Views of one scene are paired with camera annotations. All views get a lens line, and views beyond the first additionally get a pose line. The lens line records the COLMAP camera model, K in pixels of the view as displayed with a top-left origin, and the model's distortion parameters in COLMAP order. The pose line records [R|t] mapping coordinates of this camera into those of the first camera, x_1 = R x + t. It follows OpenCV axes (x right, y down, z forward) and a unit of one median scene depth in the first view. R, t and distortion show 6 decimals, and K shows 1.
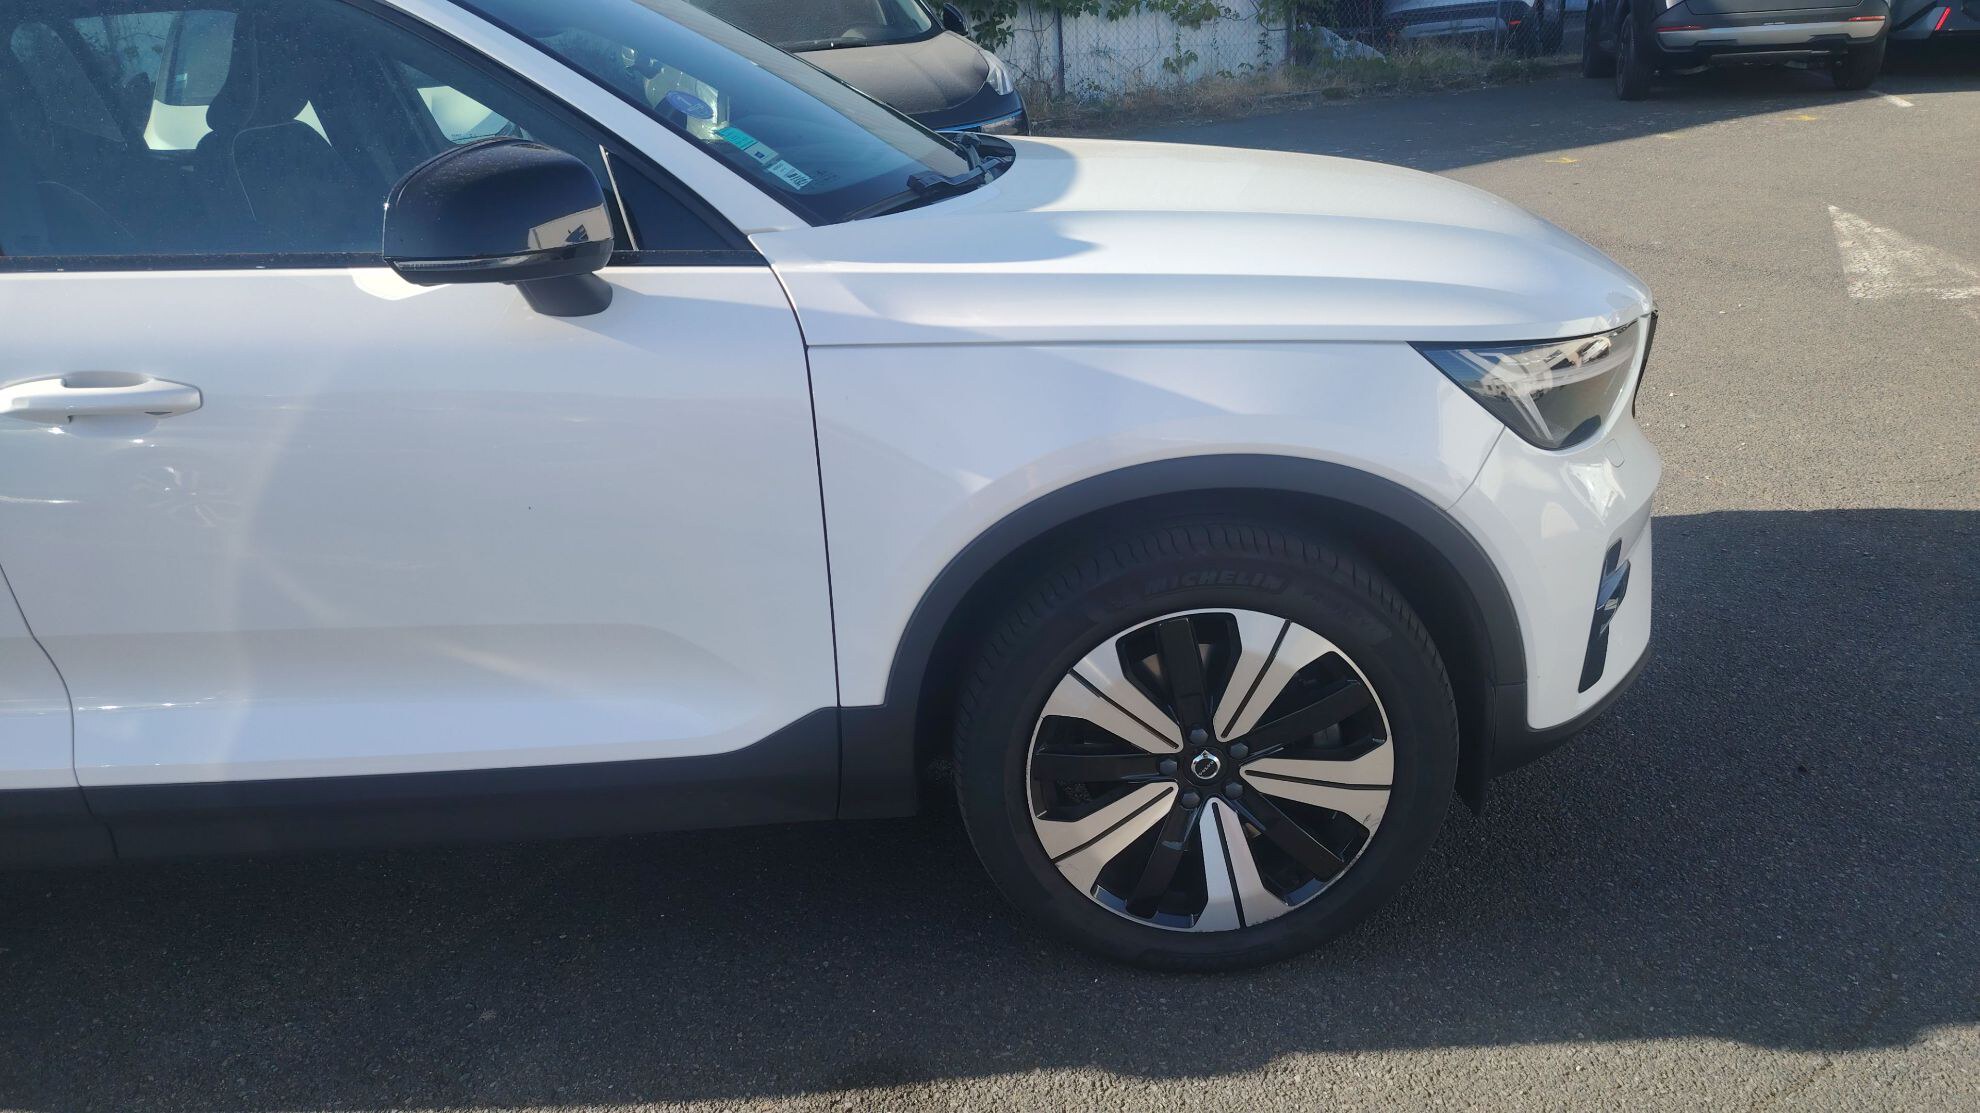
lens RADIAL K [[1364.1, 0, 978.7], [0, 1364.1, 545.1], [0, 0, 1]] dist [0.042158, -0.043100]
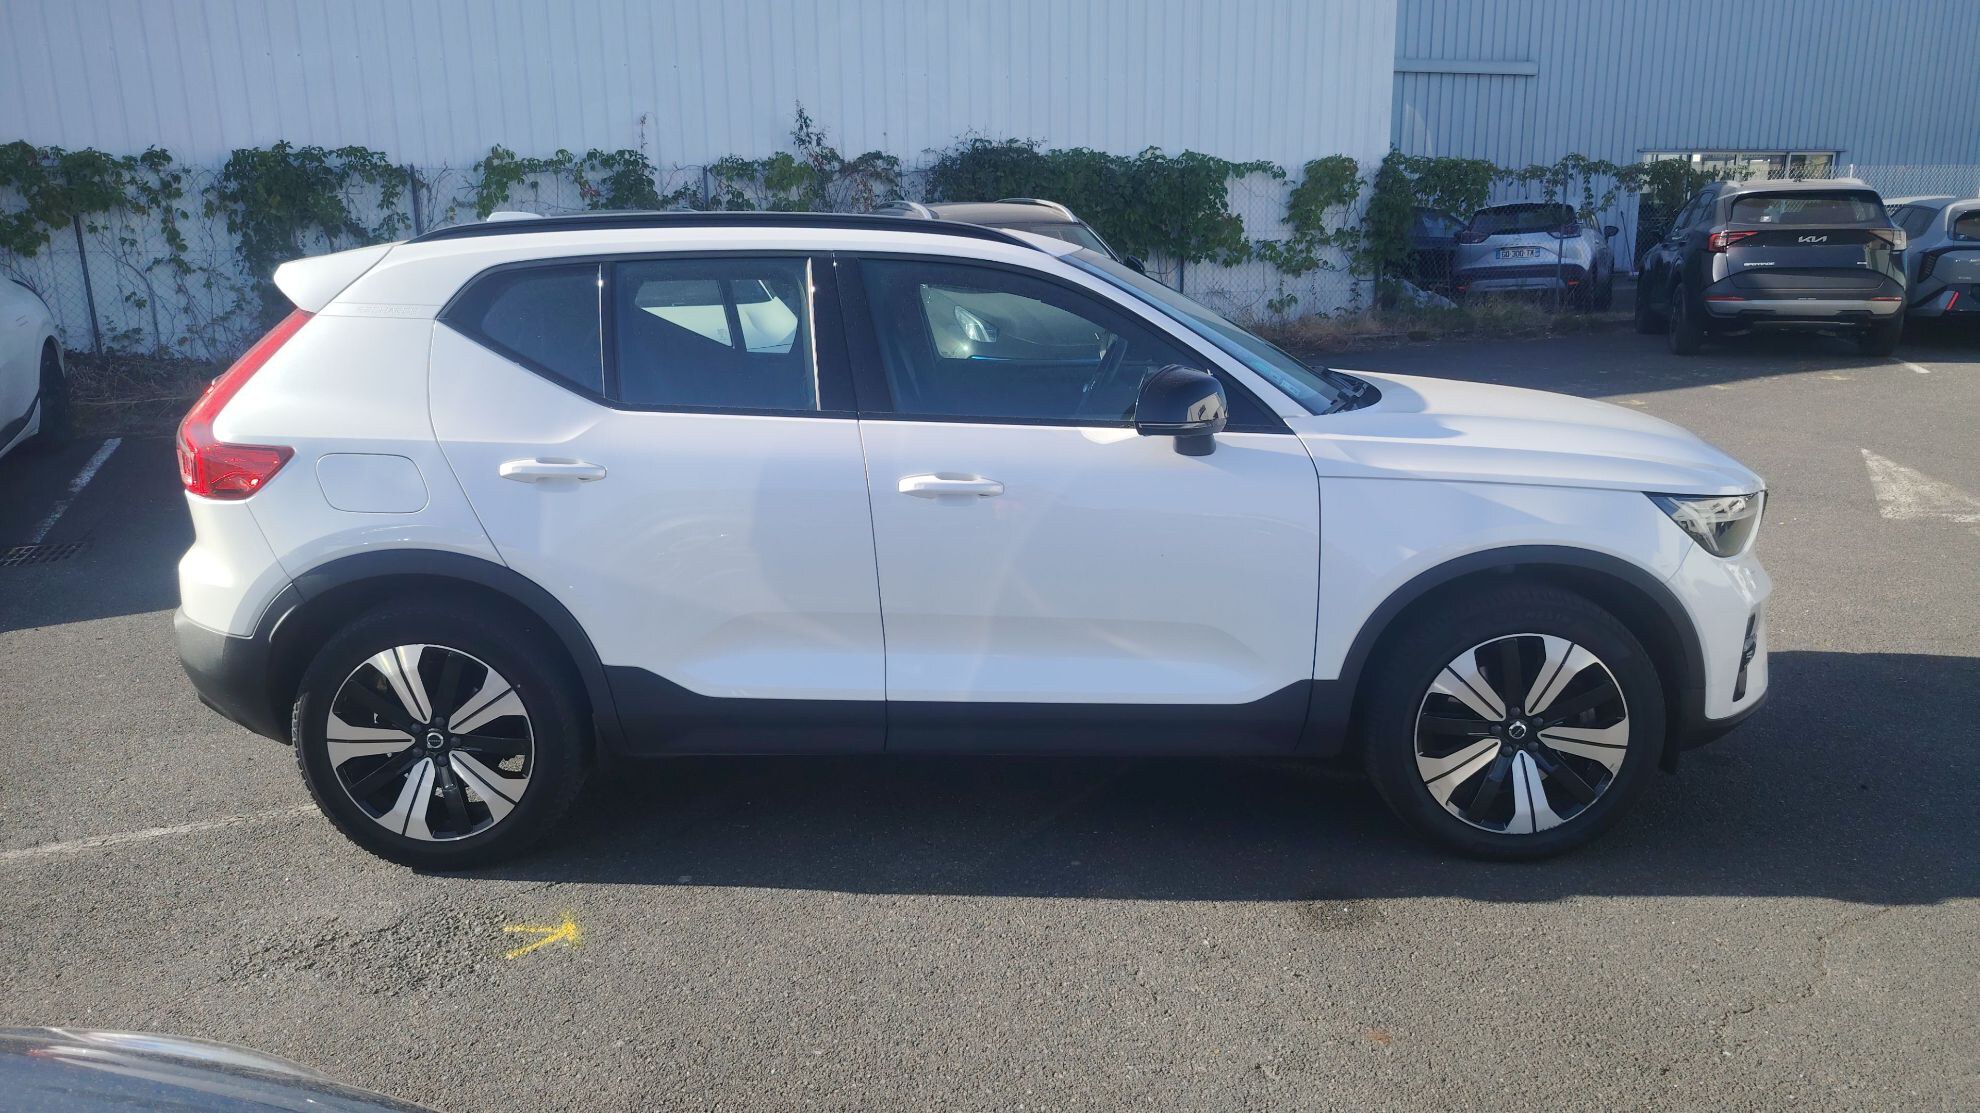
lens RADIAL K [[1364.1, 0, 985.5], [0, 1364.1, 560.1], [0, 0, 1]] dist [0.042158, -0.043100]
pose [[0.998584, 0.050013, -0.018137, -0.488822], [-0.052048, 0.989000, -0.138456, 0.225783], [0.011012, 0.139204, 0.990202, -0.761545]]
